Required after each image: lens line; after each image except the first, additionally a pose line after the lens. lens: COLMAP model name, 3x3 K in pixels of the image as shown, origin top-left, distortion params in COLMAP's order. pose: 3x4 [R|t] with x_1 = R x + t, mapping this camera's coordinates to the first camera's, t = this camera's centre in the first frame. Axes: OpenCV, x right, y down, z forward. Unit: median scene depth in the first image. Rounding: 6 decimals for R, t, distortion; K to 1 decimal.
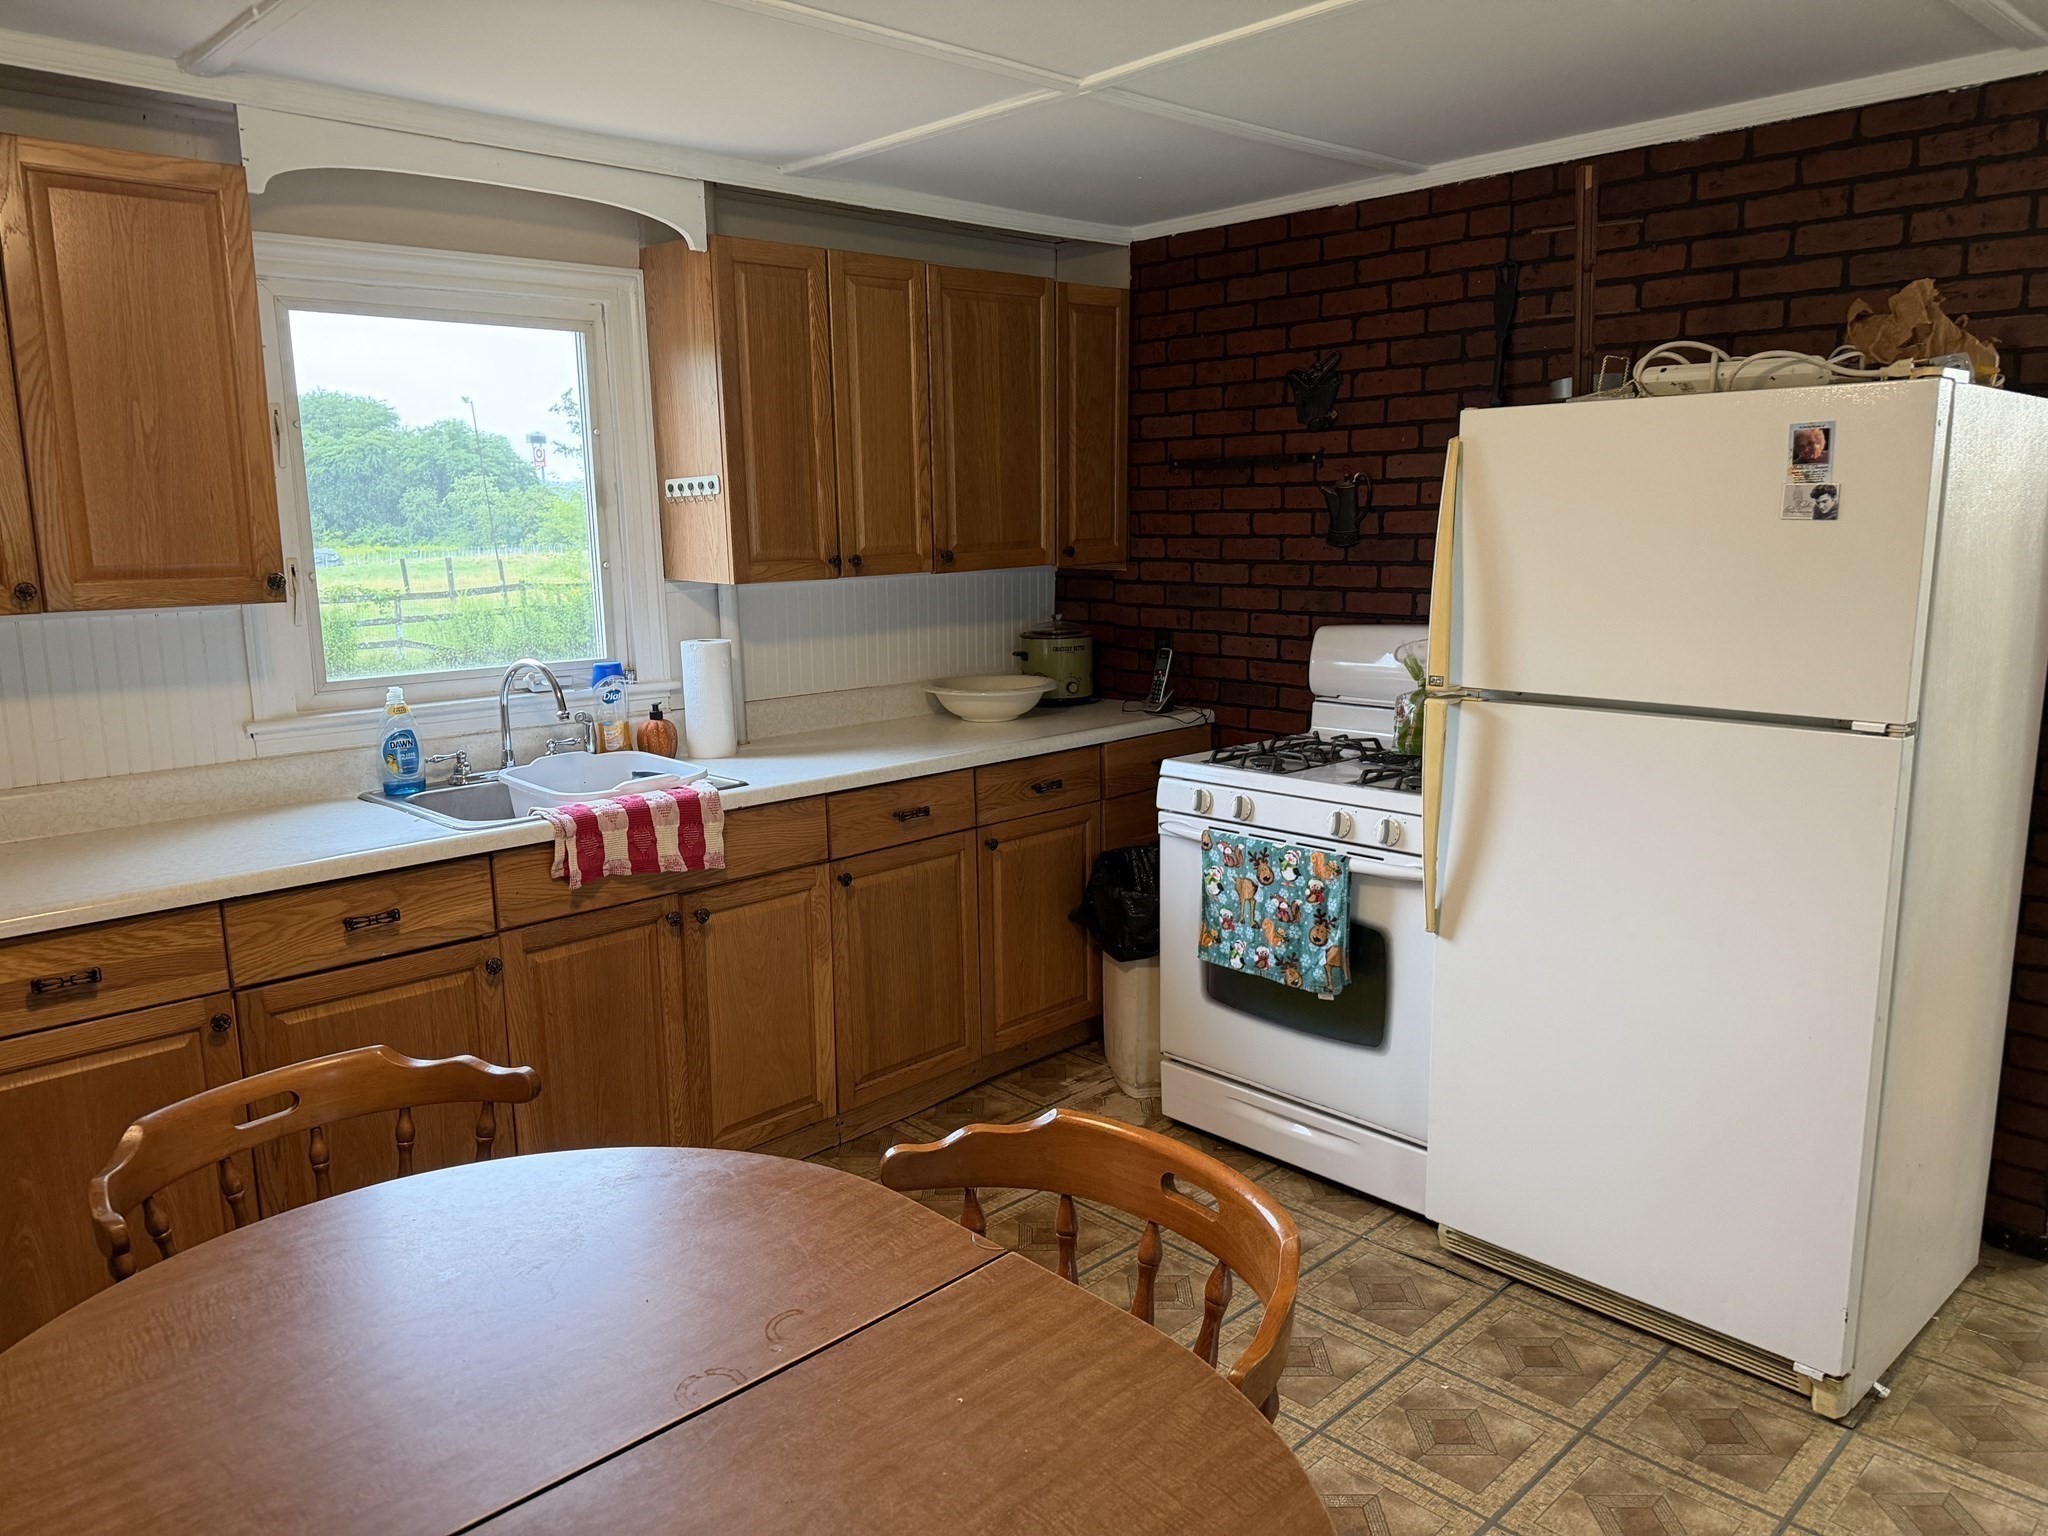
lens RADIAL K [[1425.8, 0, 1022.3], [0, 1425.8, 782.6], [0, 0, 1]] dist [0.070816, -0.090766]
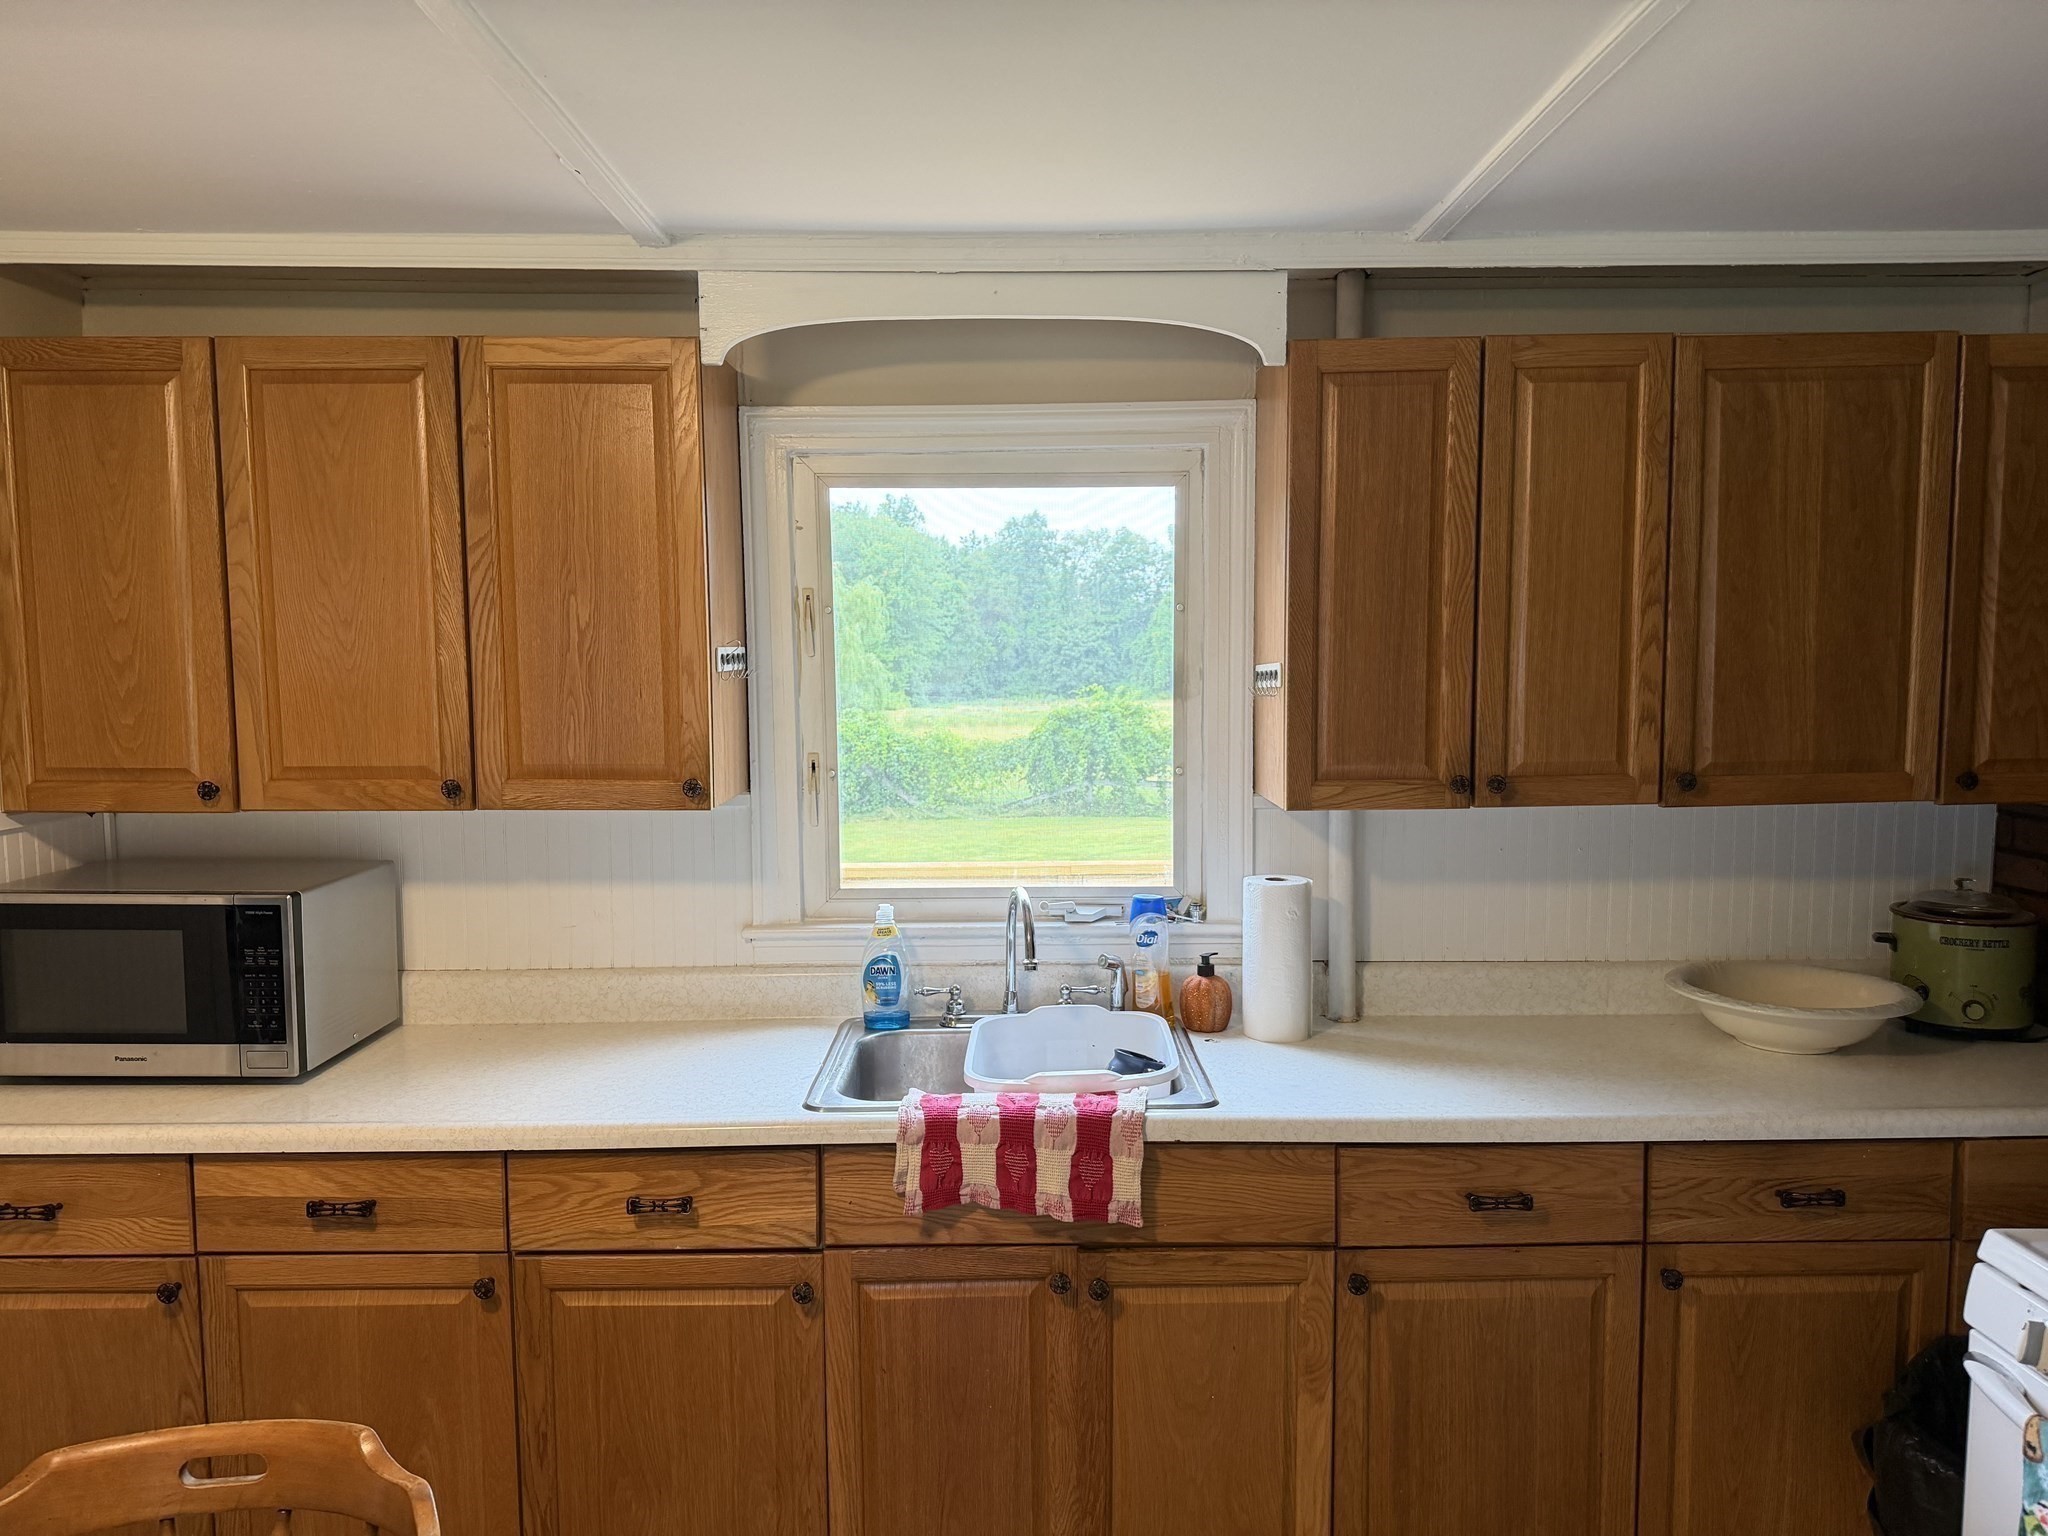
lens RADIAL K [[1425.8, 0, 1025.0], [0, 1425.8, 770.6], [0, 0, 1]] dist [0.070816, -0.090766]
pose [[0.728865, 0.065989, -0.681470, 0.203810], [-0.134134, 0.989819, -0.047615, -0.115123], [0.671390, 0.126113, 0.730295, 0.417246]]
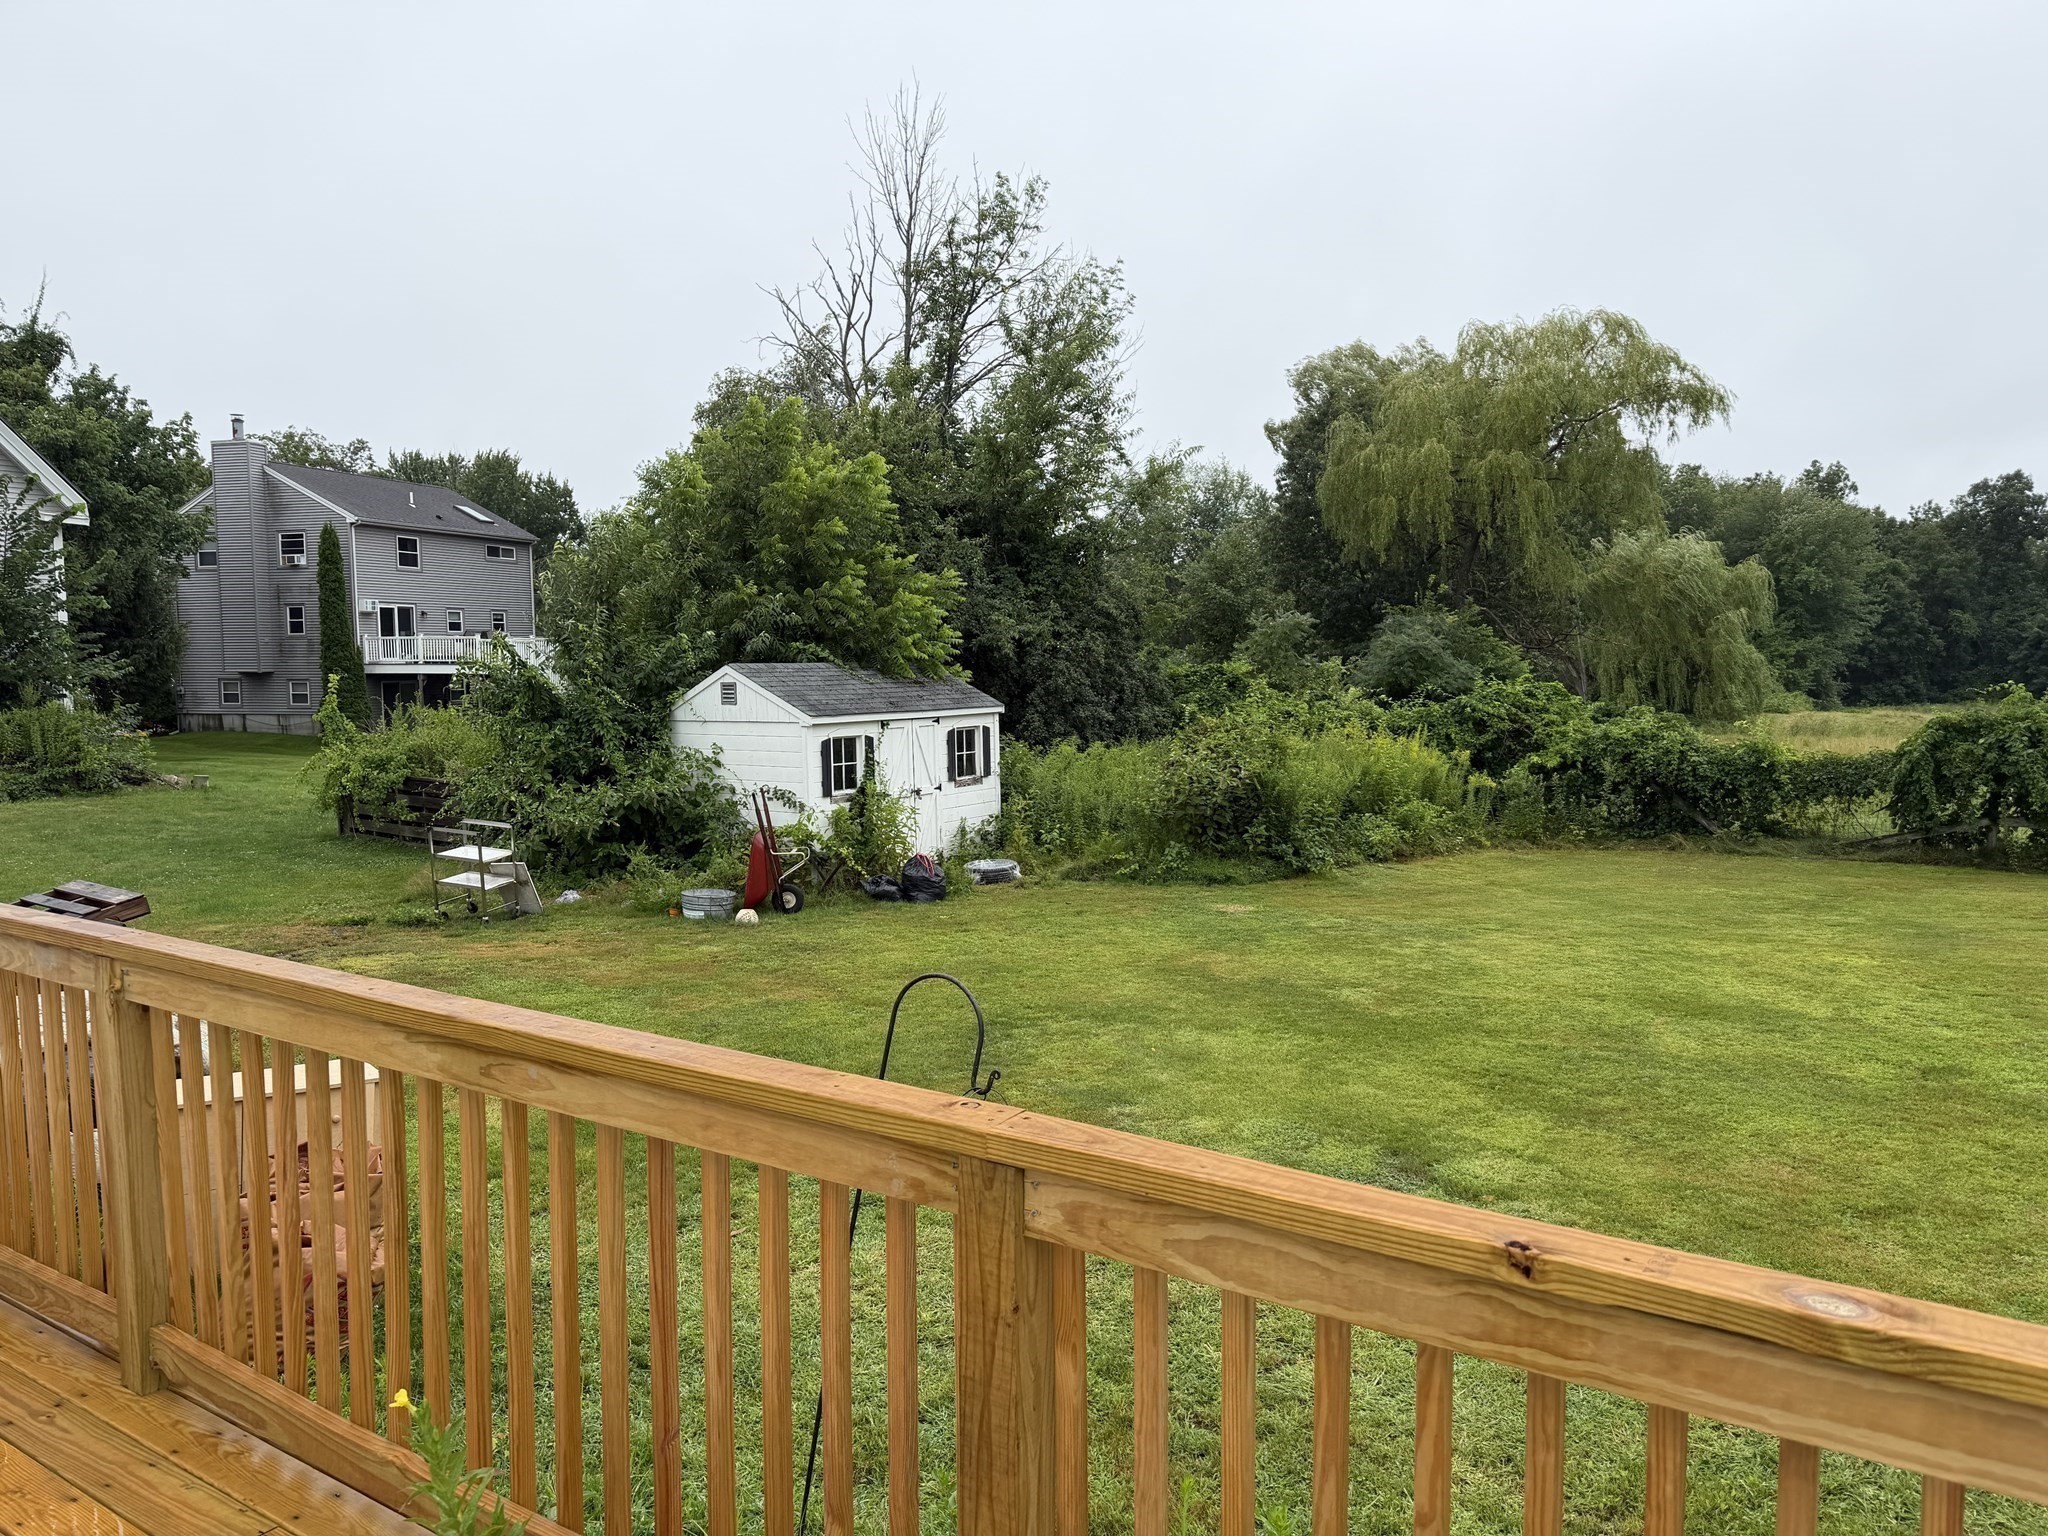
lens RADIAL K [[1425.8, 0, 1024.1], [0, 1425.8, 776.0], [0, 0, 1]] dist [0.070816, -0.090766]
pose [[0.220924, 0.098654, -0.970288, 0.146373], [-0.187521, 0.980605, 0.057007, -0.131065], [0.957094, 0.169355, 0.235139, 0.535430]]
